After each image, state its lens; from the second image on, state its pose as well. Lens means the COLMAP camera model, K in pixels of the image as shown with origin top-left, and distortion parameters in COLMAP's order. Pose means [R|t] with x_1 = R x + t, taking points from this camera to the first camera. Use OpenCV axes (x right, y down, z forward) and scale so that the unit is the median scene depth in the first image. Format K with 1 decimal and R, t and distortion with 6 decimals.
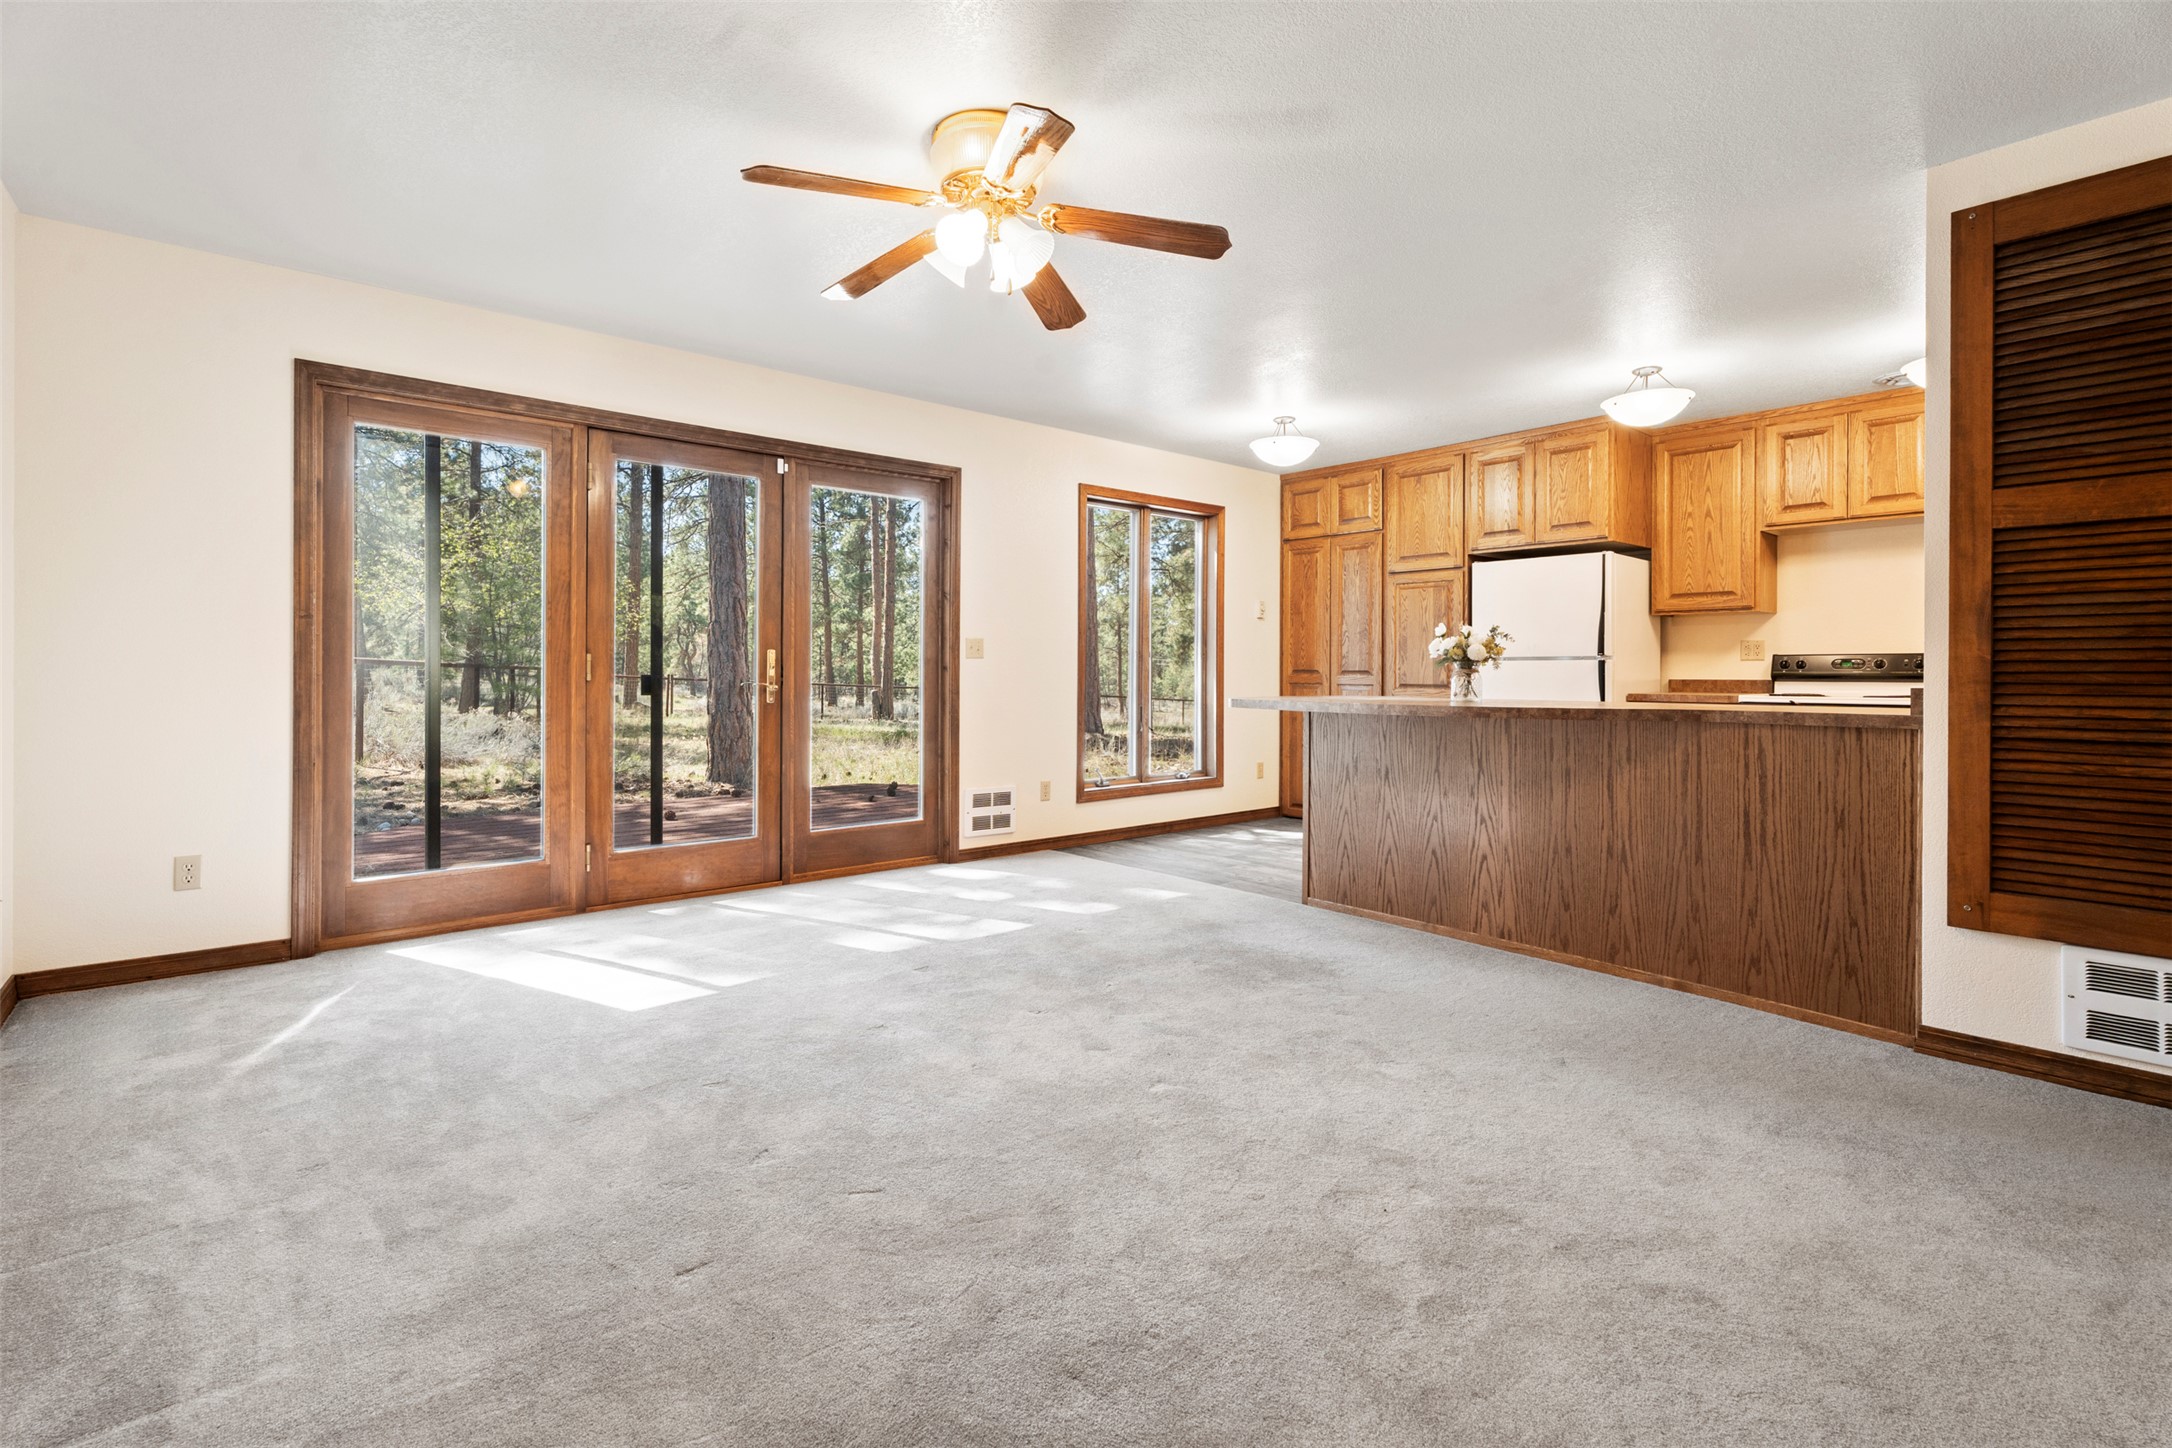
lens RADIAL K [[999.4, 0, 1093.4], [0, 999.4, 673.3], [0, 0, 1]] dist [0.000214, 0.000078]
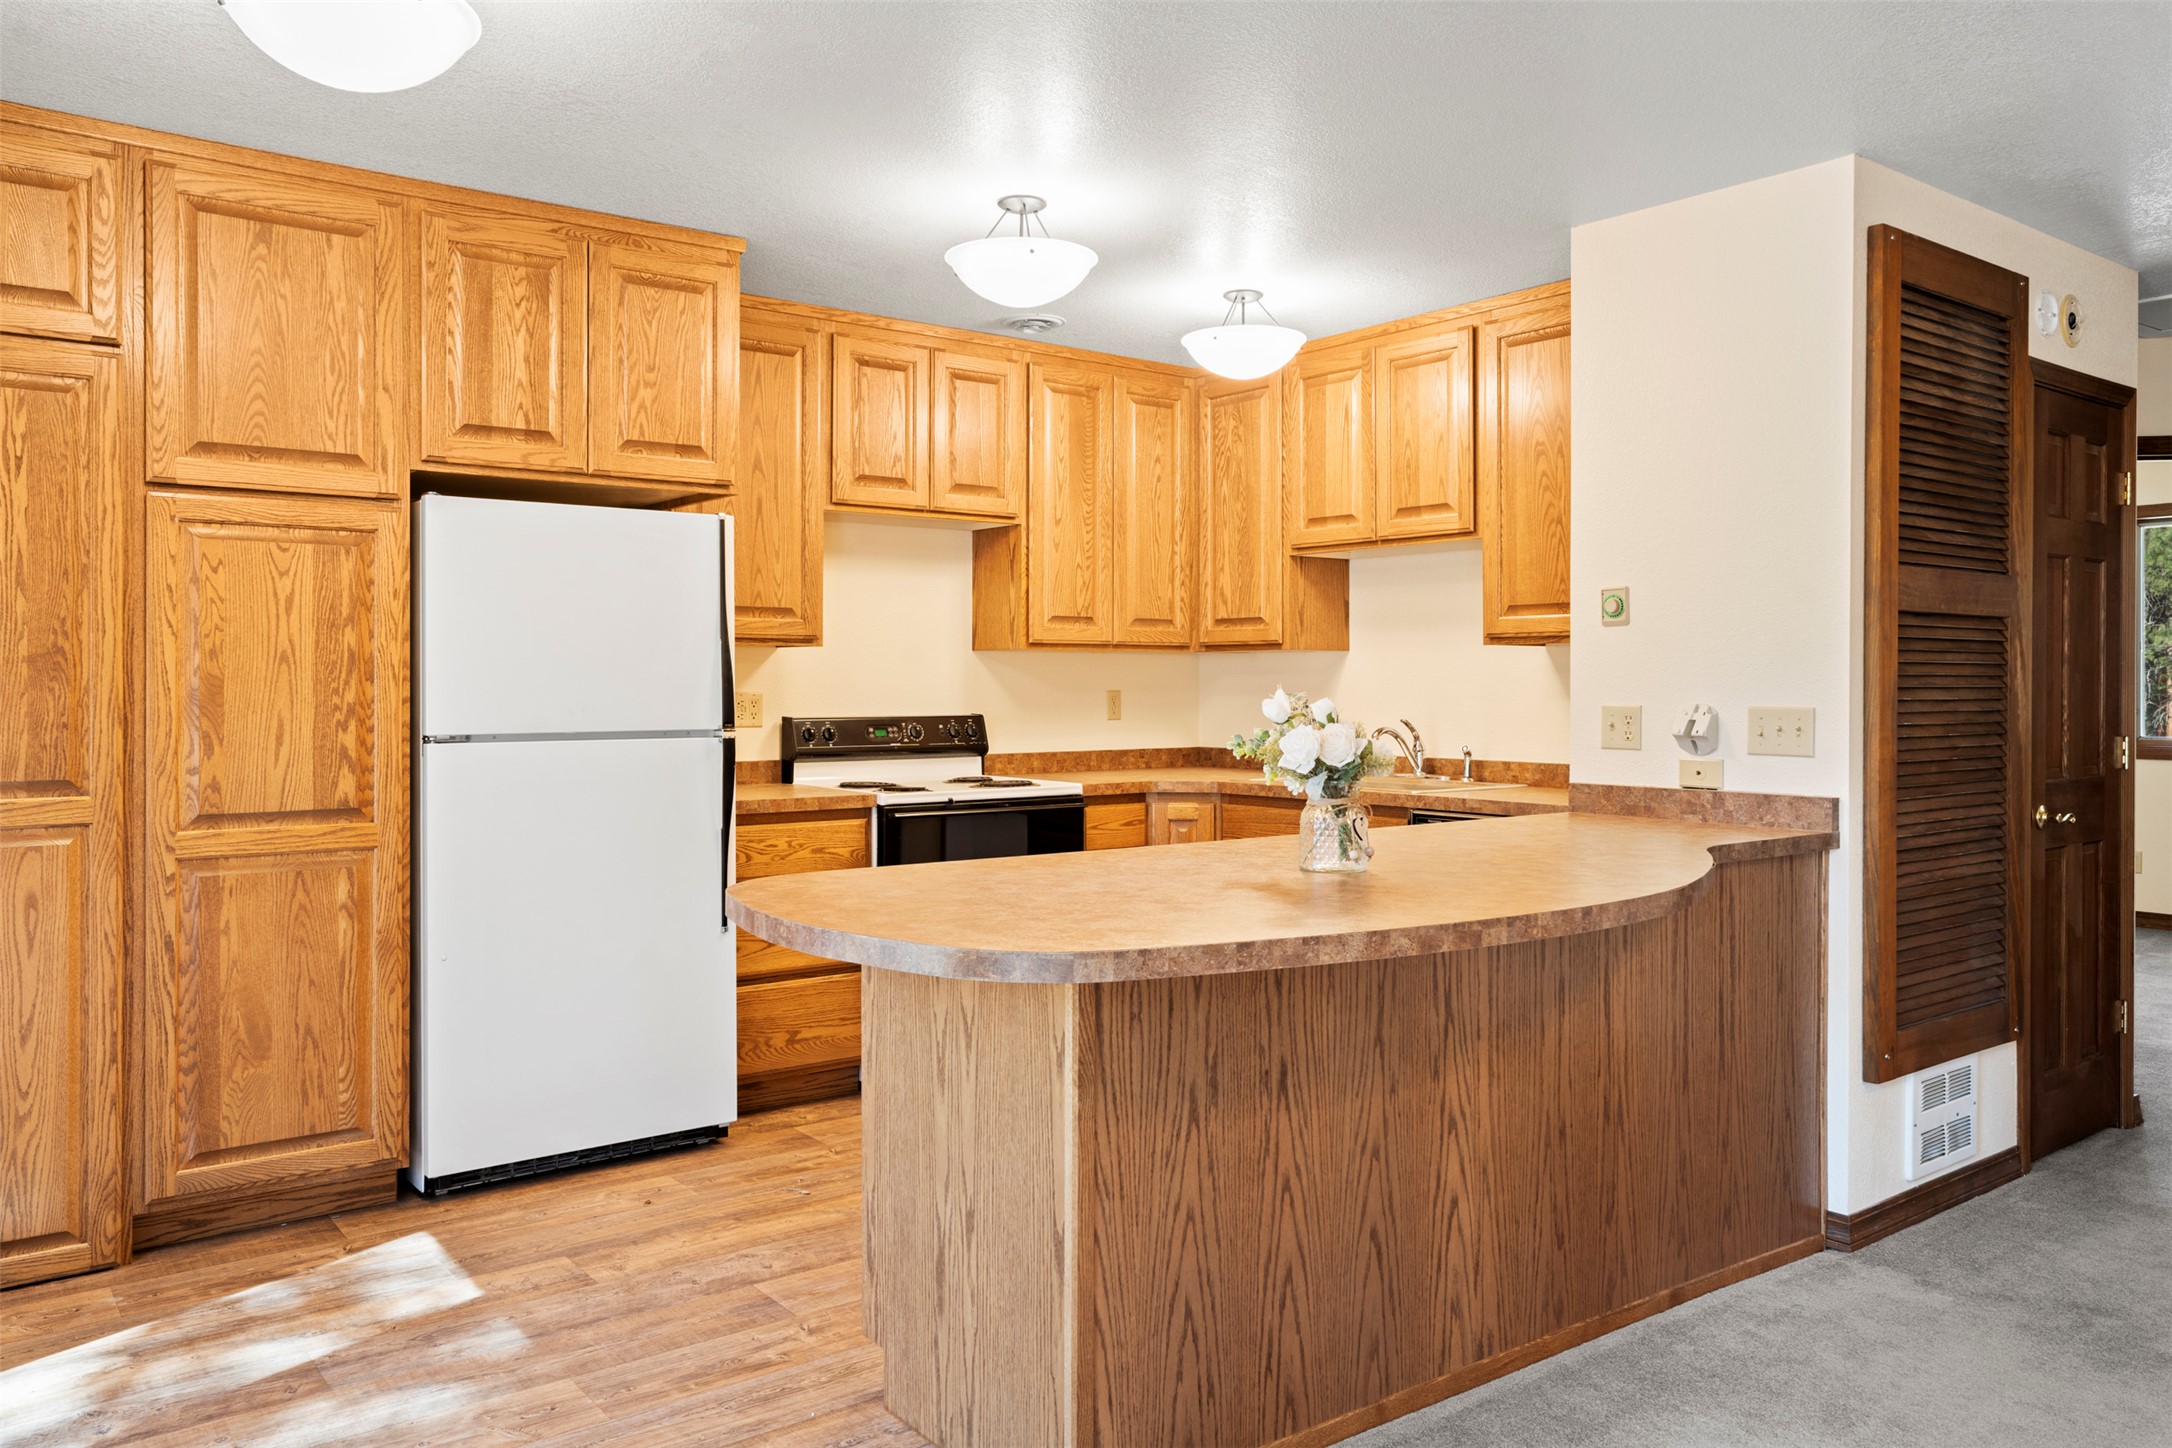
lens RADIAL K [[1563.6, 0, 1080.2], [0, 1563.6, 691.3], [0, 0, 1]] dist [-0.011125, -0.002468]
pose [[0.068990, -0.004474, 0.997607, -0.346403], [0.001176, 0.999990, 0.004403, -0.057269], [-0.997617, 0.000869, 0.068995, 1.141146]]
